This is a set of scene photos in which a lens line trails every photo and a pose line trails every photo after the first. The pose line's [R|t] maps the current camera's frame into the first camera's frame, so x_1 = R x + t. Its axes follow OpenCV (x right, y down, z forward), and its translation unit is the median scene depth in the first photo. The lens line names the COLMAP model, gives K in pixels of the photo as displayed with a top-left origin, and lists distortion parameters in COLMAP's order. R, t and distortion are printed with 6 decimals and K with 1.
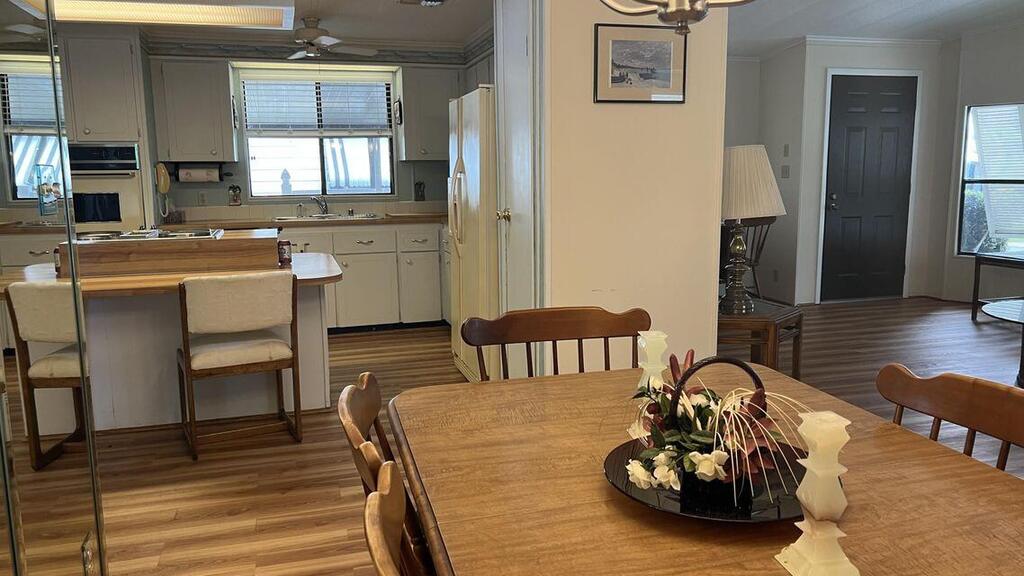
lens RADIAL K [[768.6, 0, 516.6], [0, 768.6, 284.5], [0, 0, 1]] dist [0.052816, -0.056092]
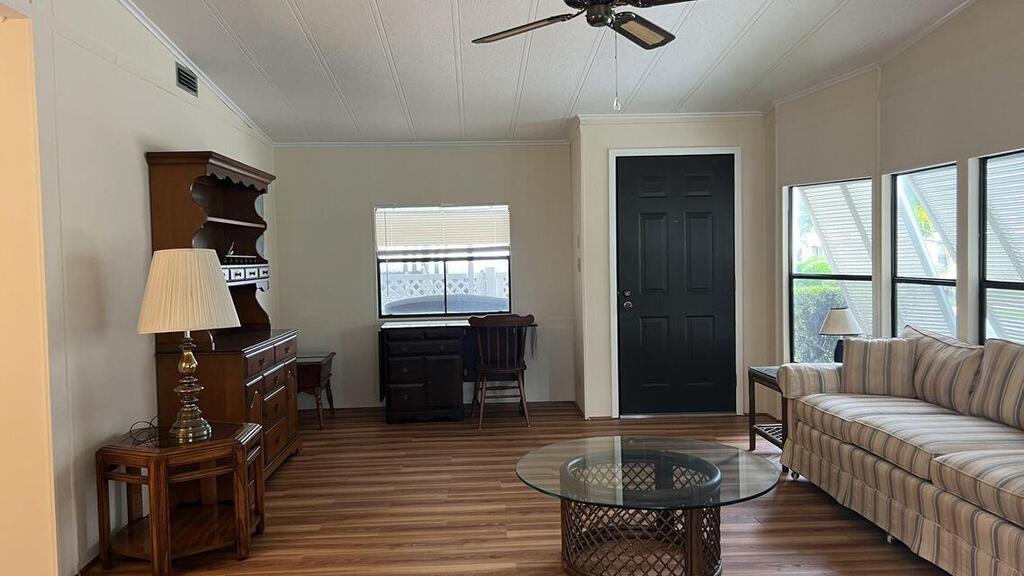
lens RADIAL K [[768.6, 0, 516.6], [0, 768.6, 284.5], [0, 0, 1]] dist [0.052816, -0.056092]
pose [[0.971786, 0.001110, -0.235861, 0.487172], [-0.025126, 0.994786, -0.098842, -0.035026], [0.234521, 0.101979, 0.966747, 0.137554]]
